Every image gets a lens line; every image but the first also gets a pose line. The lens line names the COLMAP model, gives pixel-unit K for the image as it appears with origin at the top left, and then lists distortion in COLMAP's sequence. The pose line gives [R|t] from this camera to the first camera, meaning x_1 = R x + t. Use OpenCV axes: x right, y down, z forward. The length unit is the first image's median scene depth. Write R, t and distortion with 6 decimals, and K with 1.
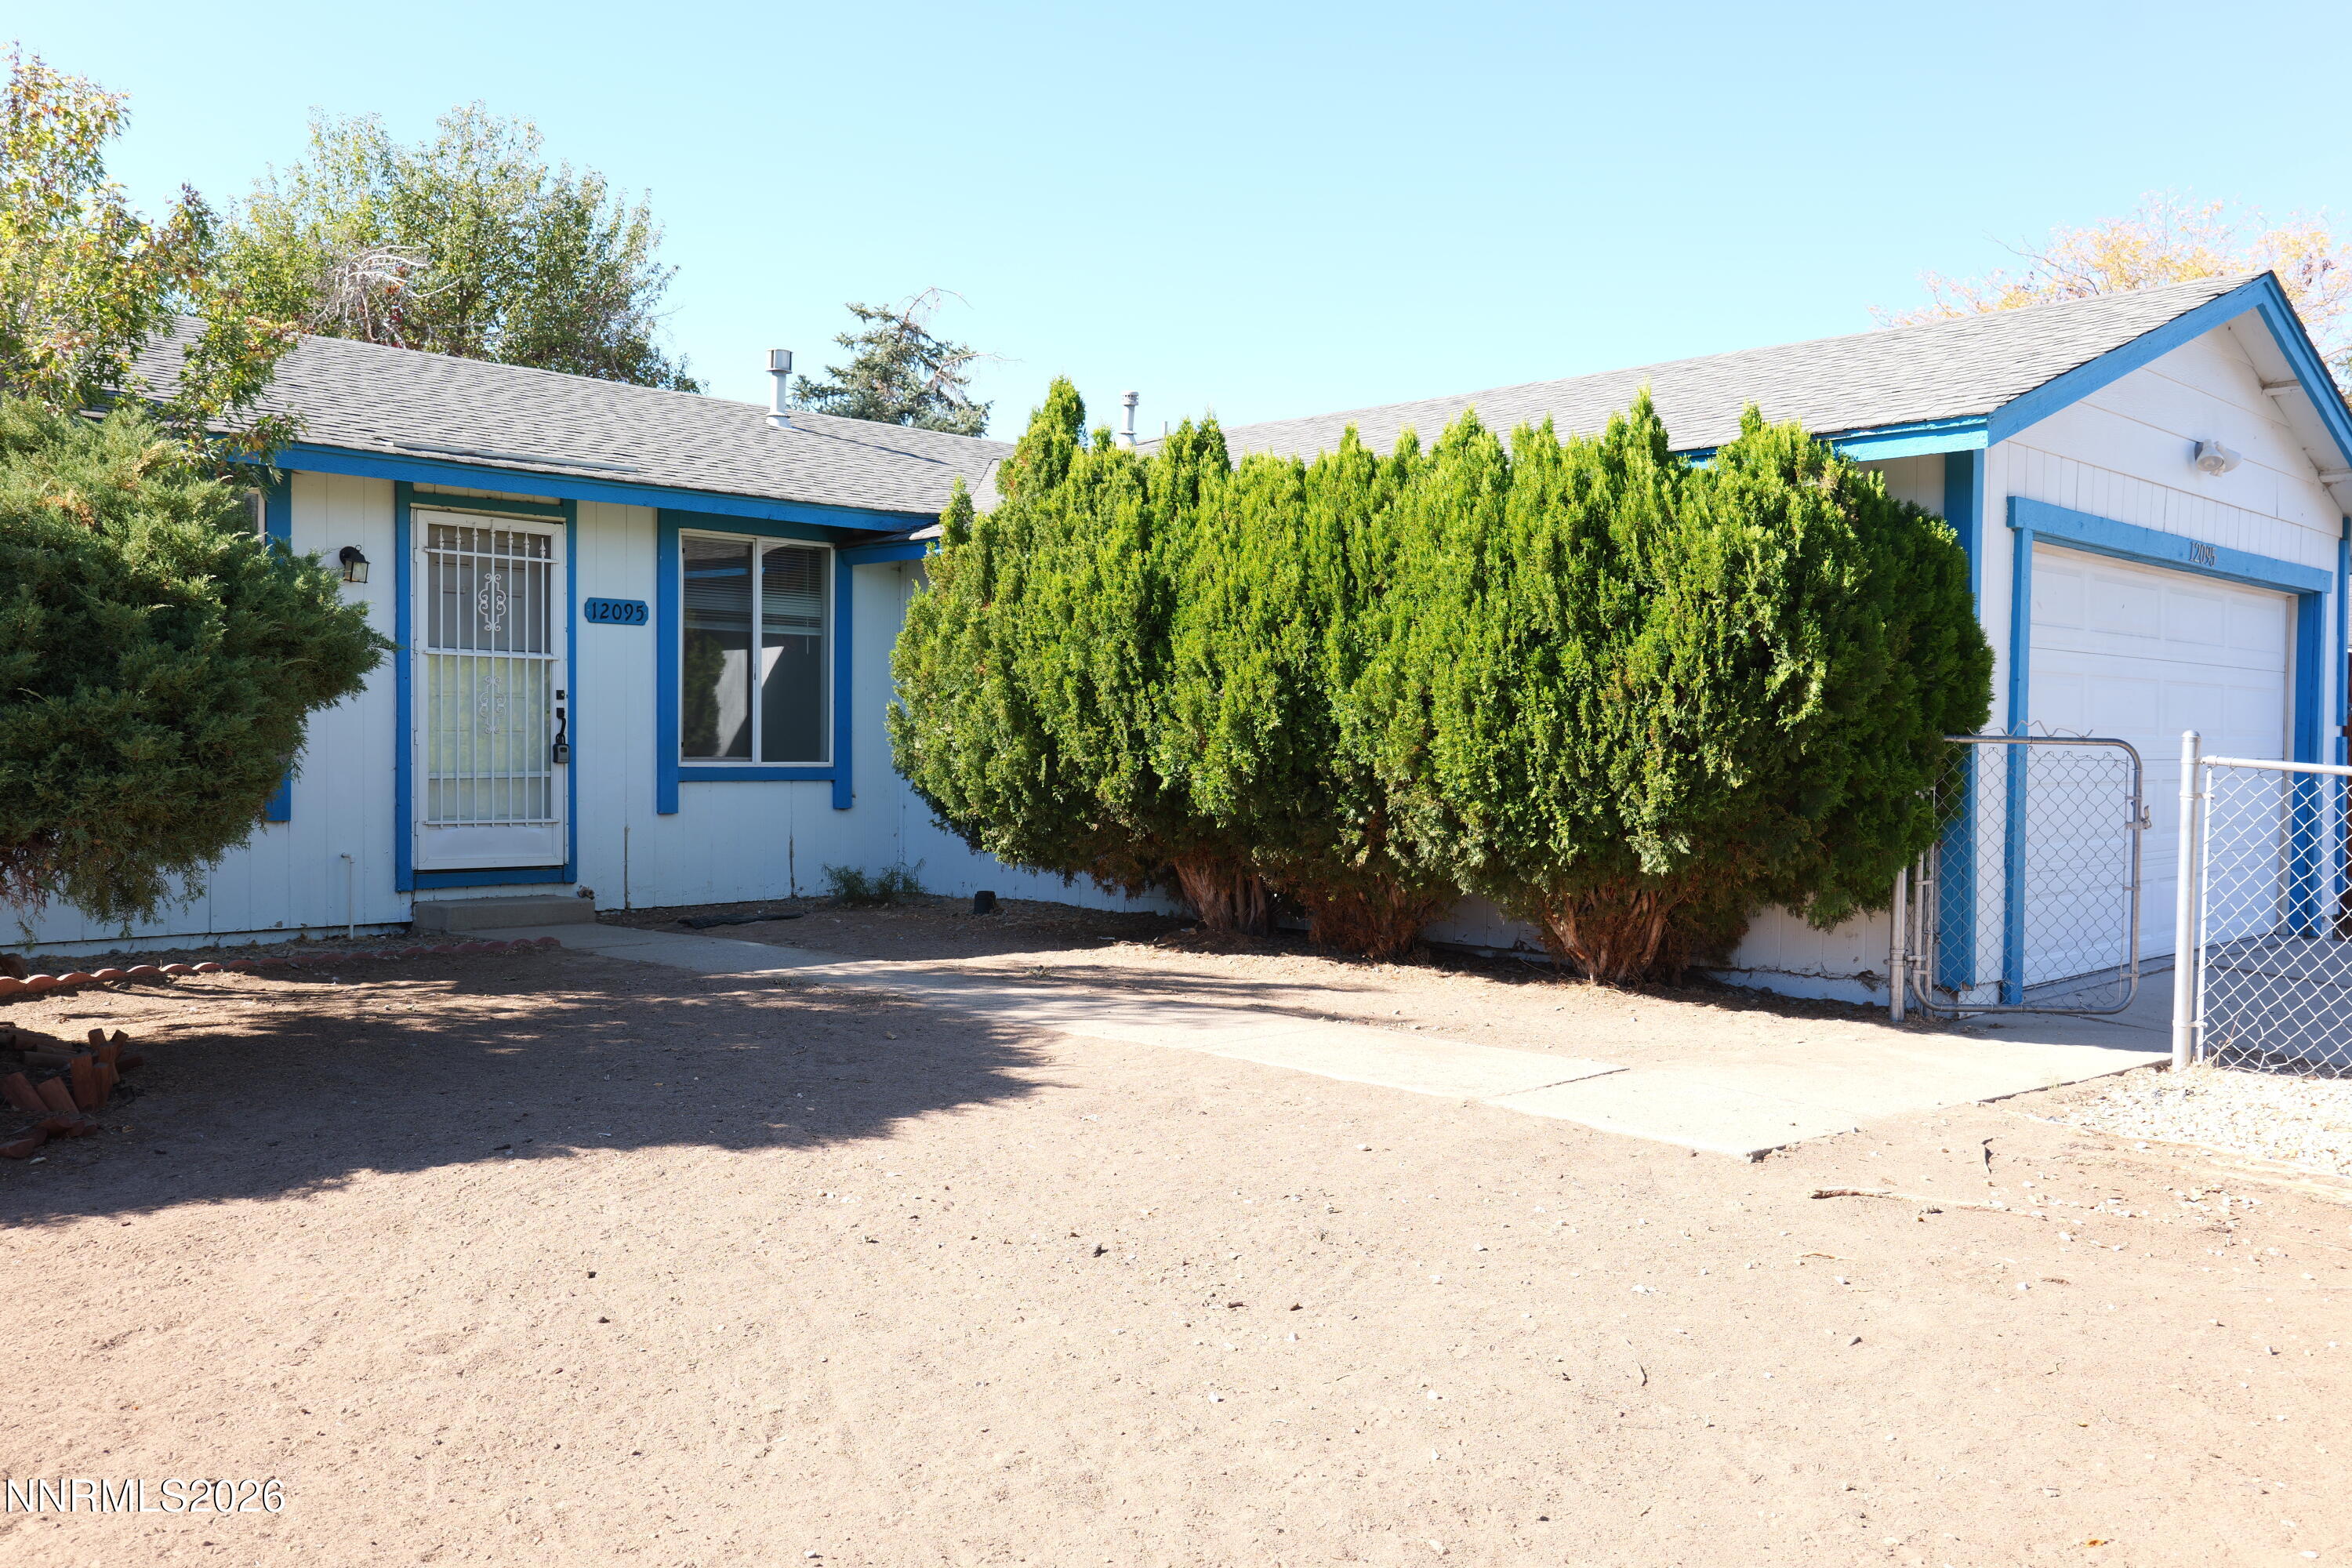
lens RADIAL K [[1998.4, 0, 1176.0], [0, 1998.4, 782.8], [0, 0, 1]] dist [0.001617, -0.005098]
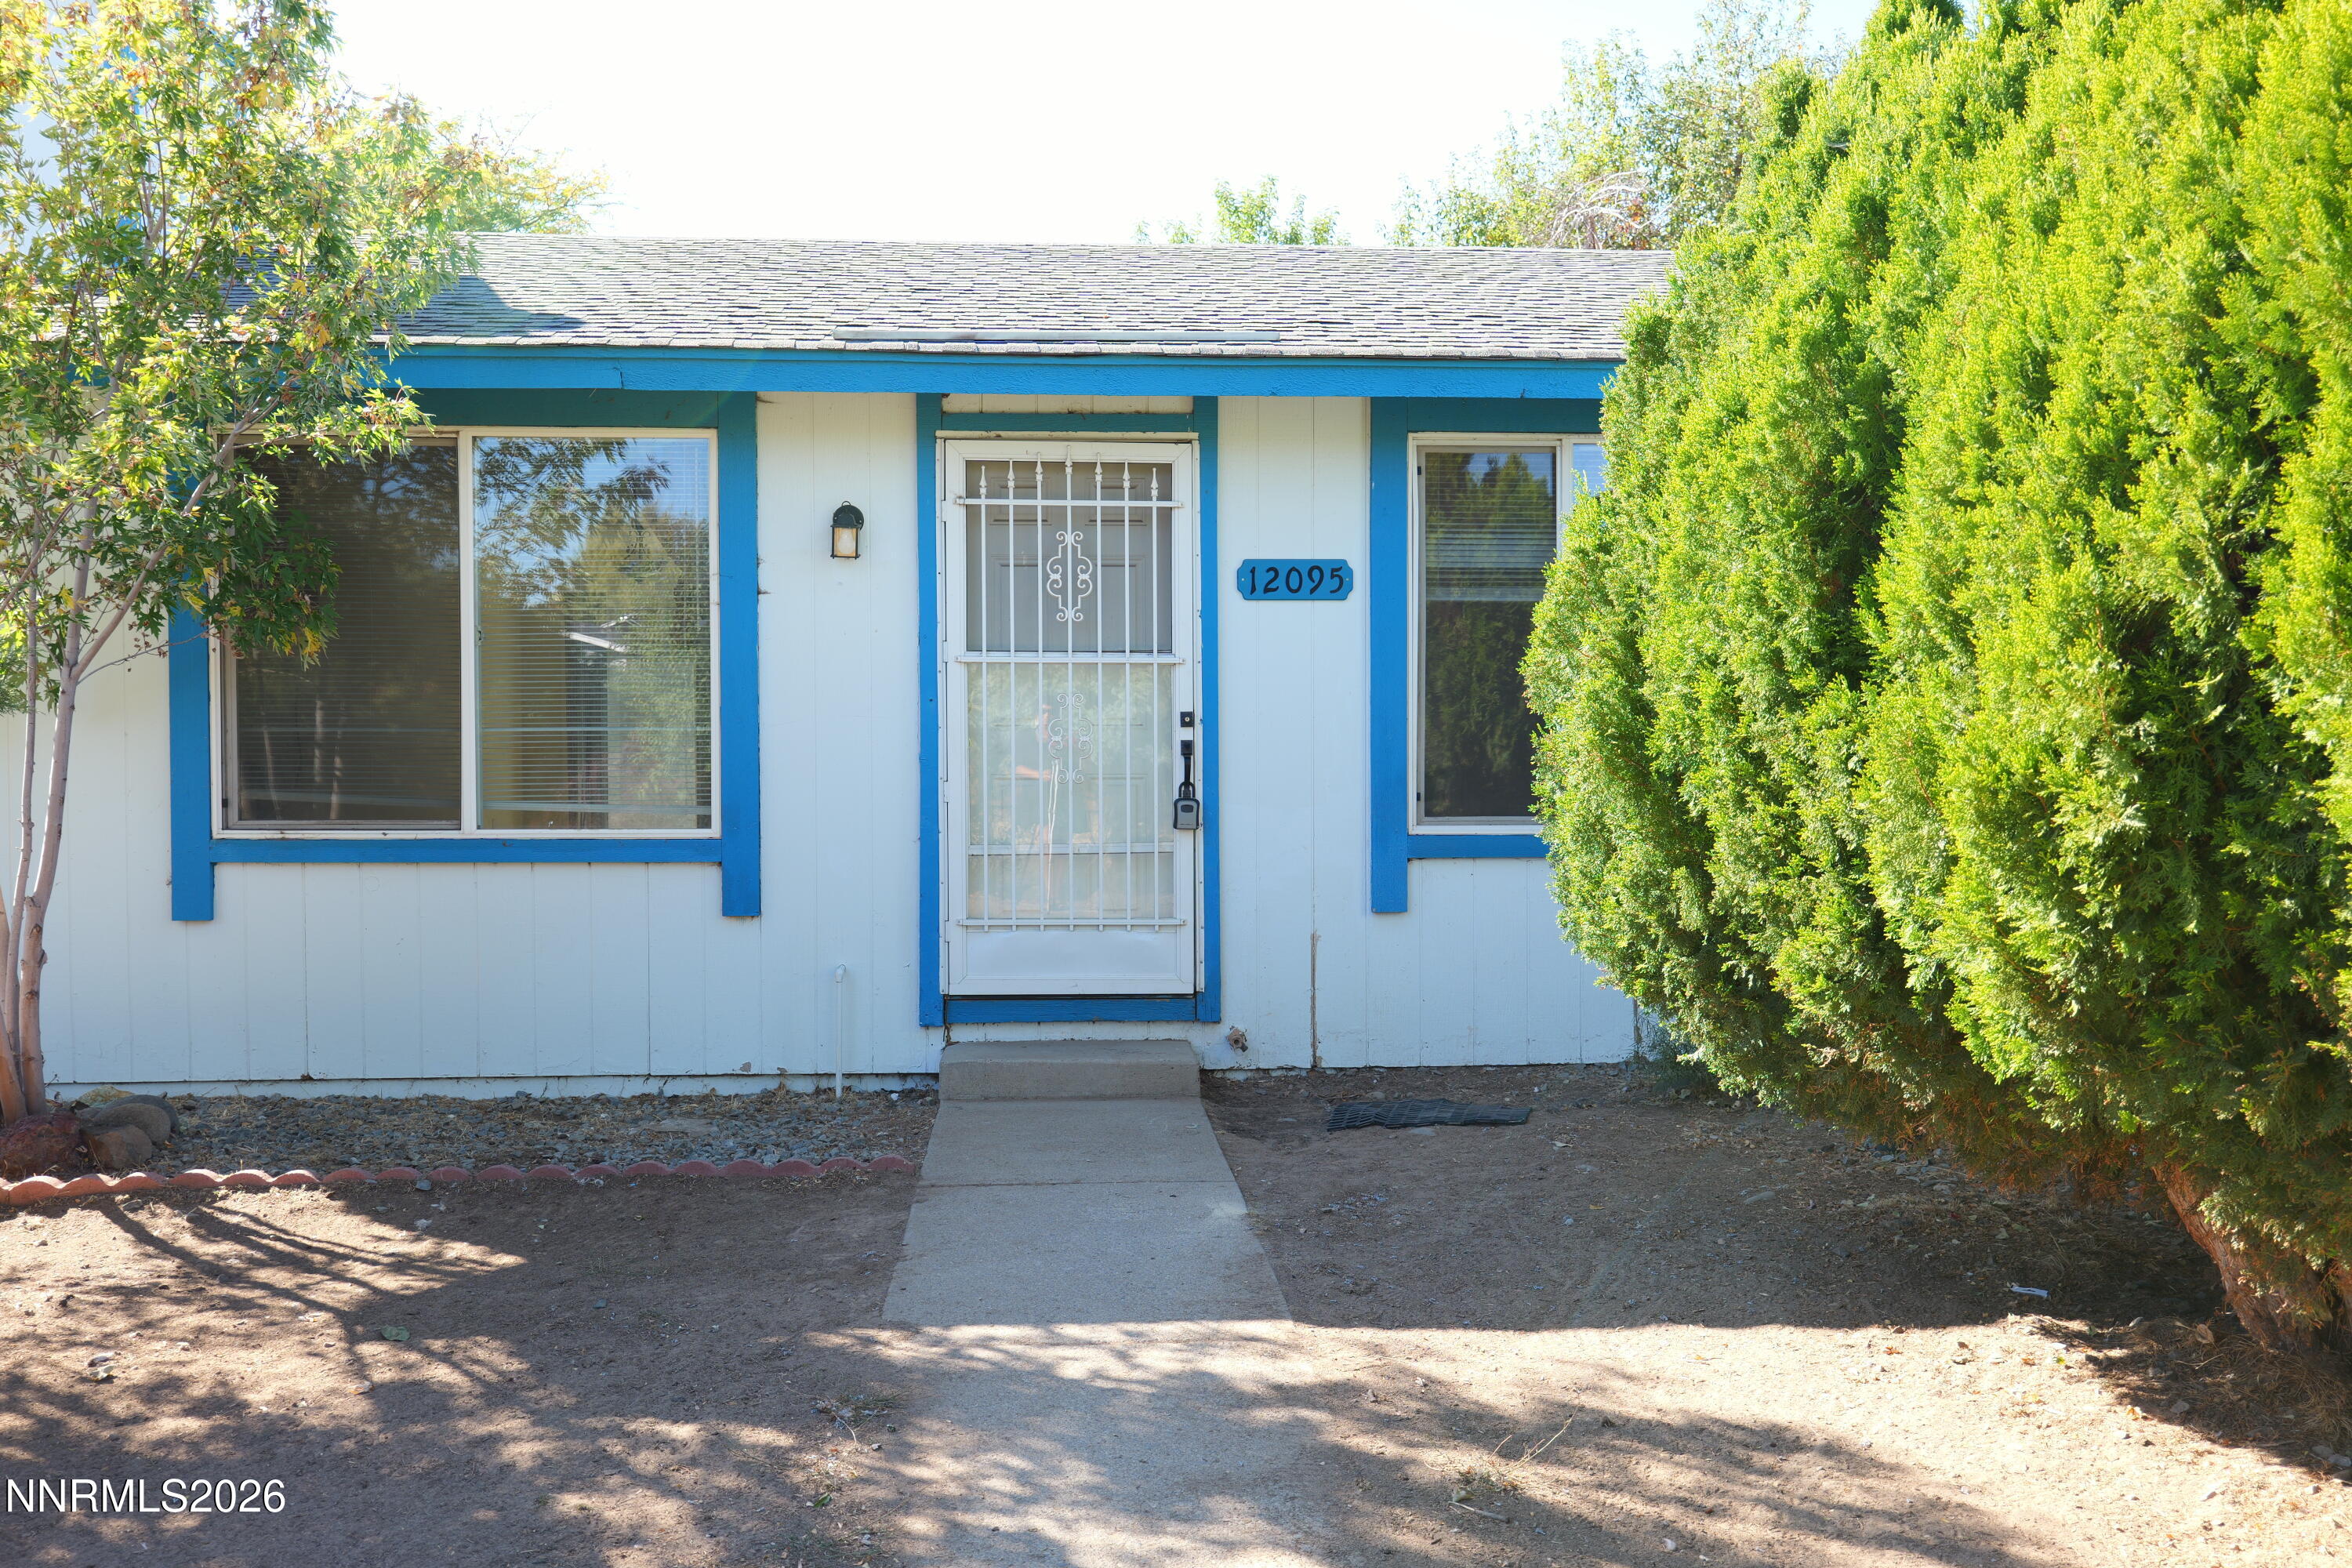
lens RADIAL K [[1998.4, 0, 1175.6], [0, 1998.4, 788.2], [0, 0, 1]] dist [0.001617, -0.005098]
pose [[0.736596, 0.008590, -0.676278, 0.110895], [-0.004409, 0.999959, 0.007899, -0.028189], [0.676318, -0.002836, 0.736604, 0.554352]]
